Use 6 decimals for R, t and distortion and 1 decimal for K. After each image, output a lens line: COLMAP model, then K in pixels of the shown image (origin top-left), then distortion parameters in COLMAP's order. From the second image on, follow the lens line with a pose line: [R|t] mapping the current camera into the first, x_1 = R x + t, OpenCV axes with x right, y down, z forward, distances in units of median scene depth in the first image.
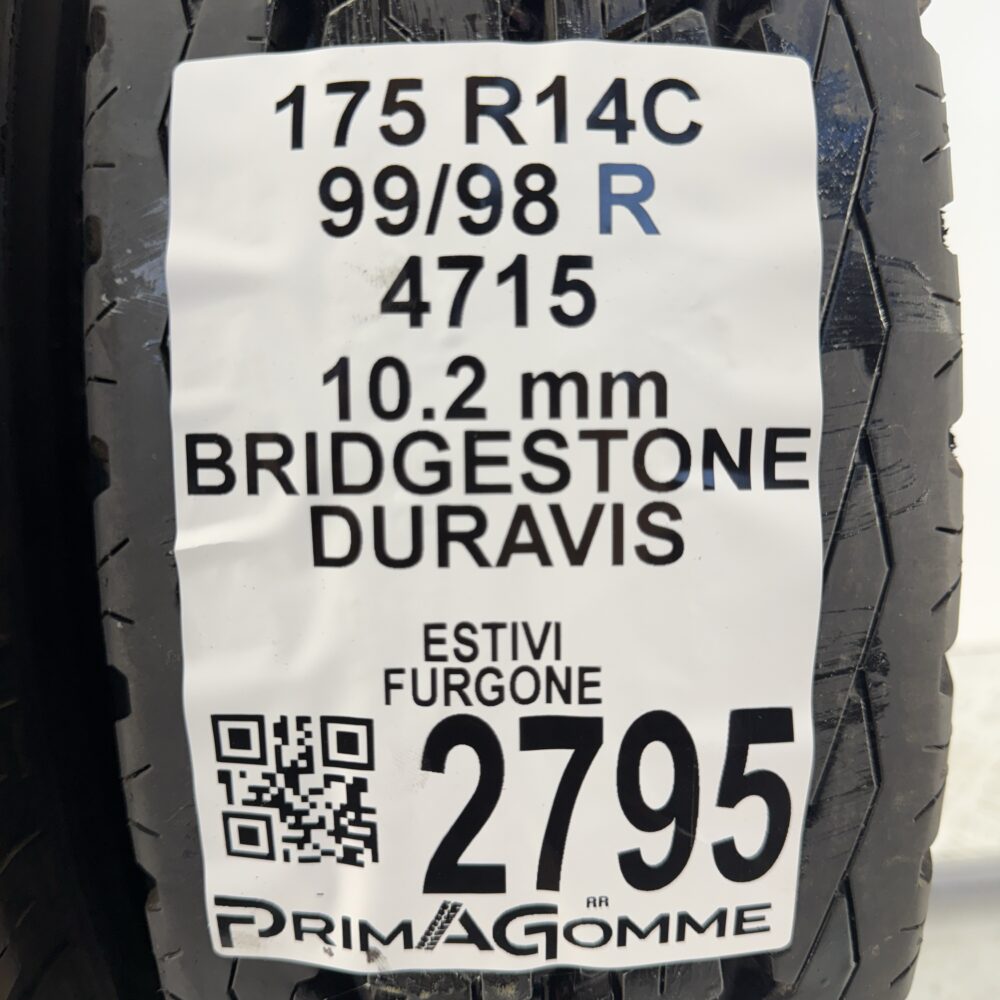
lens RADIAL K [[941.6, 0, 500.0], [0, 941.6, 500.0], [0, 0, 1]] dist [0.120839, -0.267168]
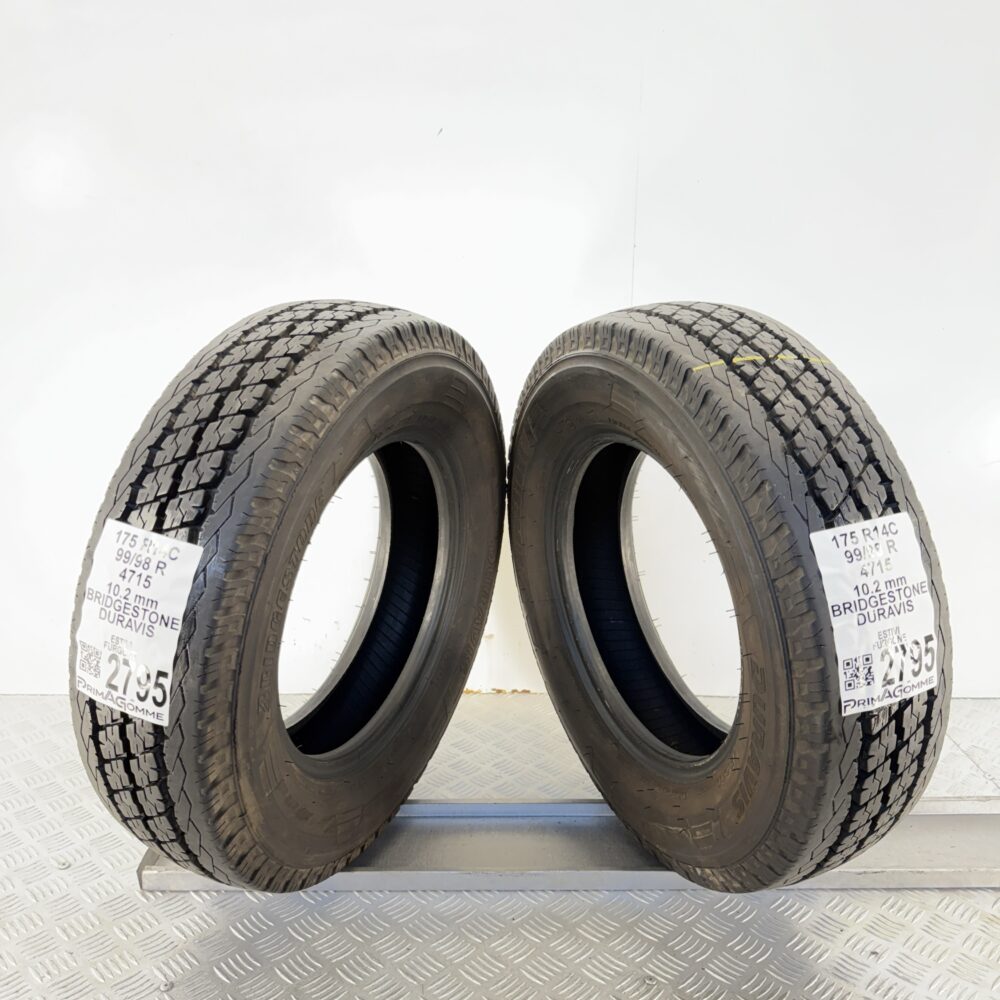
lens RADIAL K [[941.6, 0, 500.0], [0, 941.6, 500.0], [0, 0, 1]] dist [0.120839, -0.267168]
pose [[0.922284, -0.167714, 0.348231, -3.713953], [0.205357, 0.975895, -0.073877, -0.620013], [-0.327446, 0.139647, 0.934493, -3.333522]]
